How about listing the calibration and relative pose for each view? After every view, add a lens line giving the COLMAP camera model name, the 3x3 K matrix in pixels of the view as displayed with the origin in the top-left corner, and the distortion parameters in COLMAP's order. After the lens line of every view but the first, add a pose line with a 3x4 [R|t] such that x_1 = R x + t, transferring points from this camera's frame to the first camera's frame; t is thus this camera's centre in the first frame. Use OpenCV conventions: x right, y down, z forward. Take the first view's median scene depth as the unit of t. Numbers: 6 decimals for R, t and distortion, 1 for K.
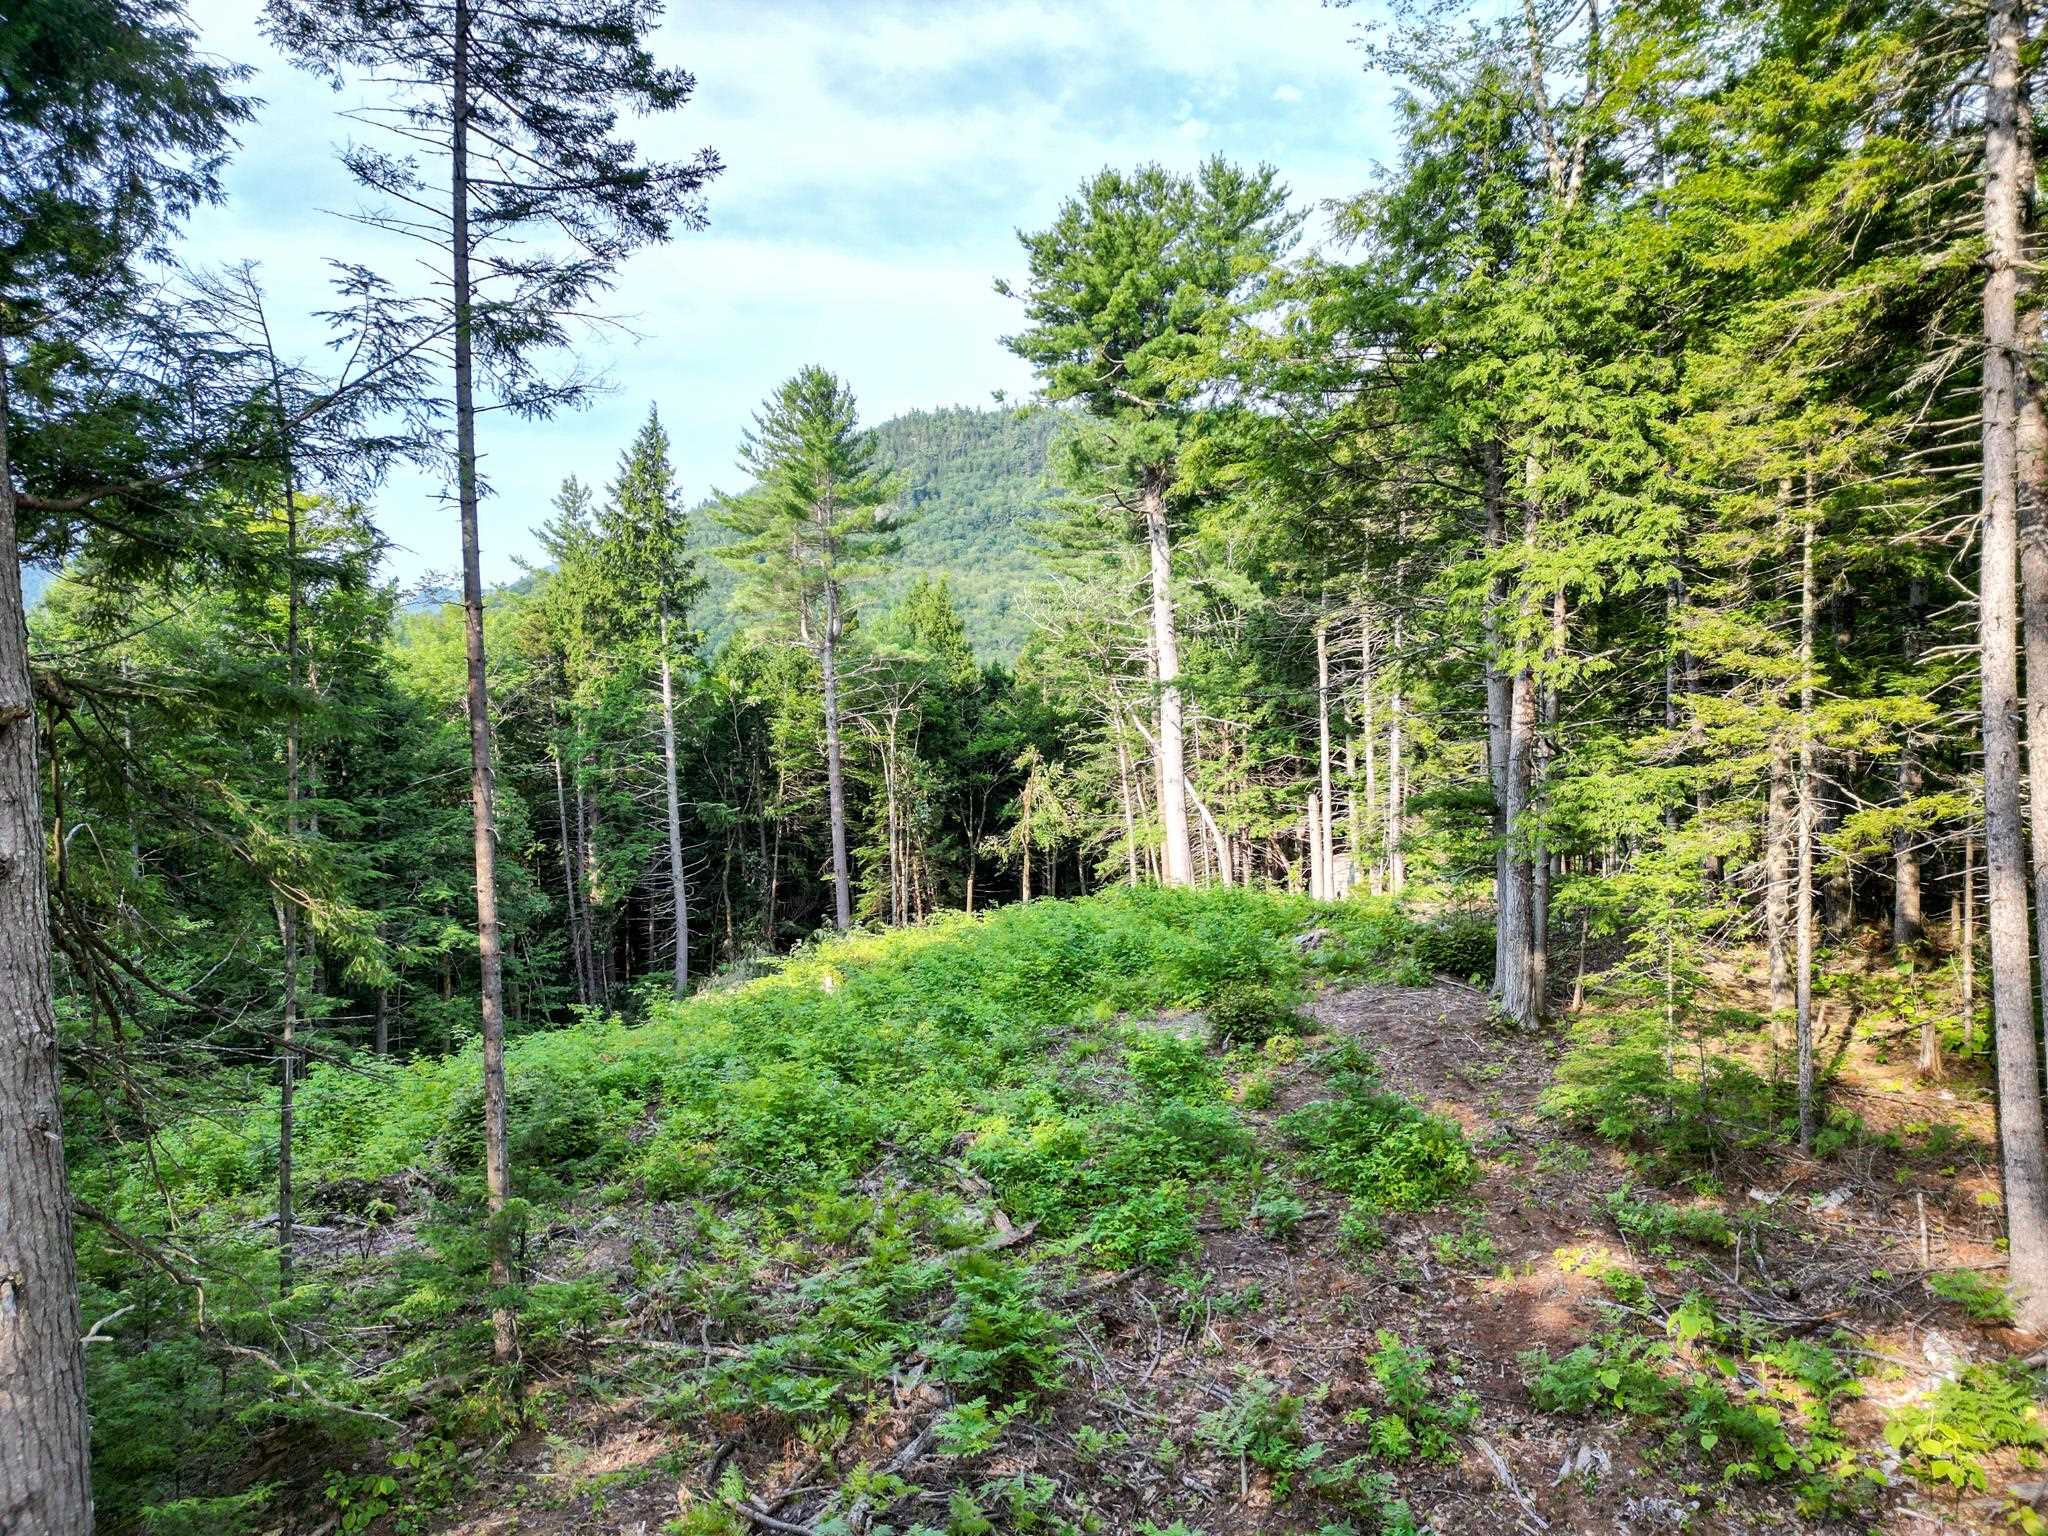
lens RADIAL K [[1415.6, 0, 1024.0], [0, 1415.6, 768.0], [0, 0, 1]] dist [0.080296, -0.081976]
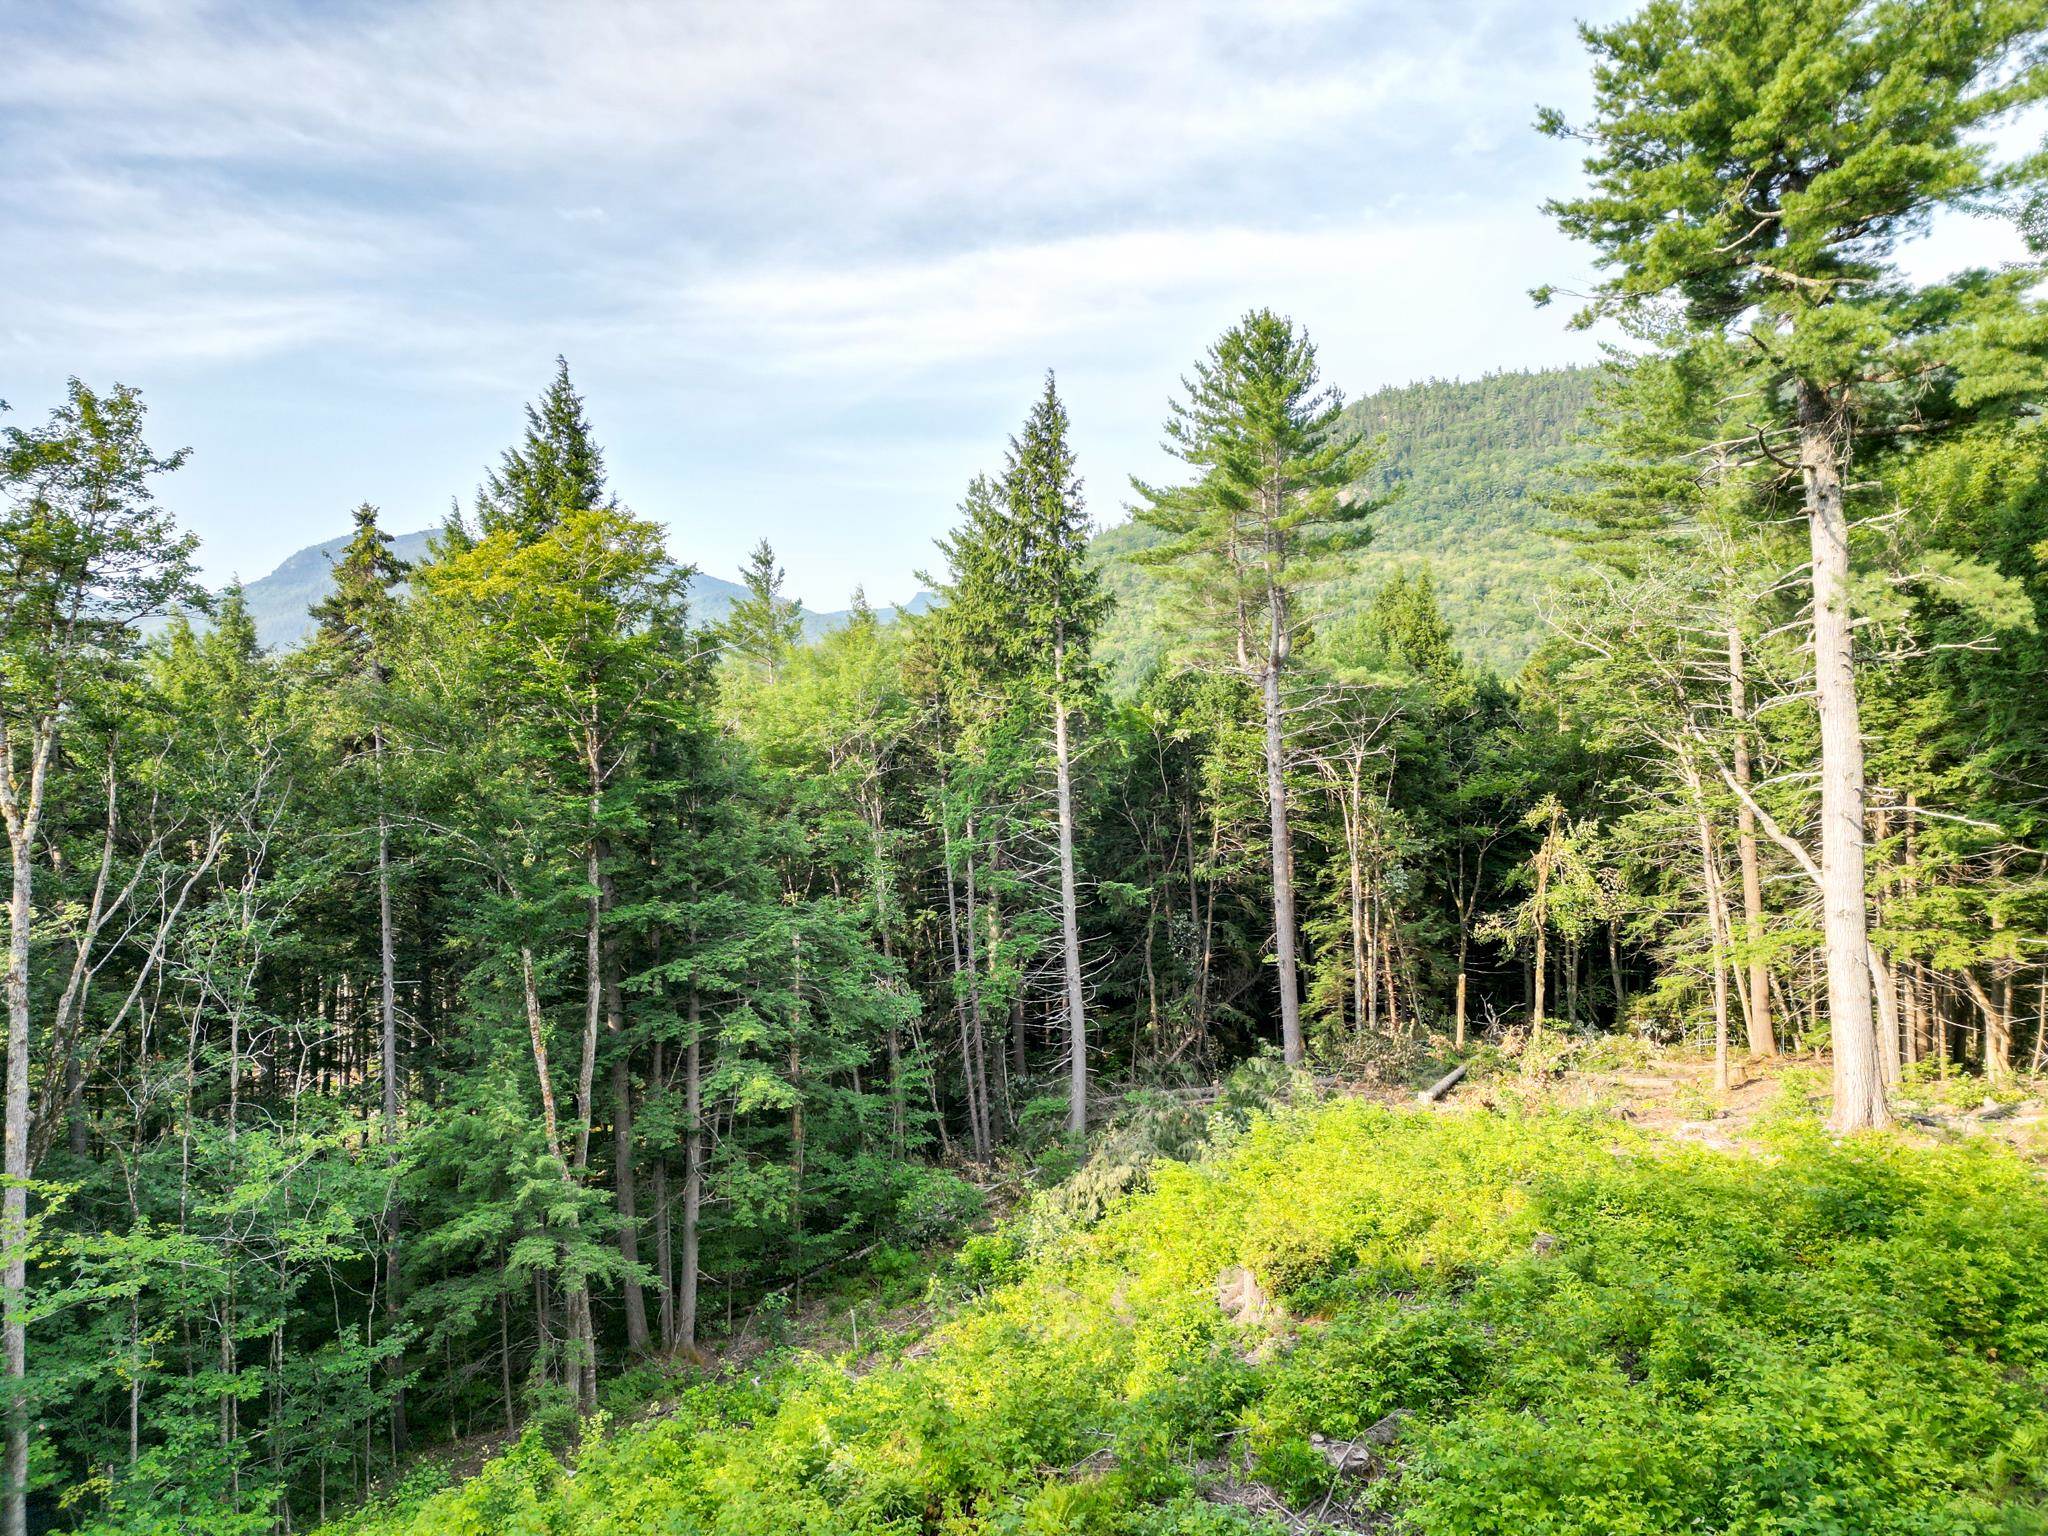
lens RADIAL K [[1394.4, 0, 1024.0], [0, 1394.4, 768.0], [0, 0, 1]] dist [0.165303, -0.206764]
pose [[0.947870, 0.009915, -0.318504, -0.021084], [-0.006809, 0.999918, 0.010864, -0.040044], [0.318585, -0.008129, 0.947859, 0.222747]]
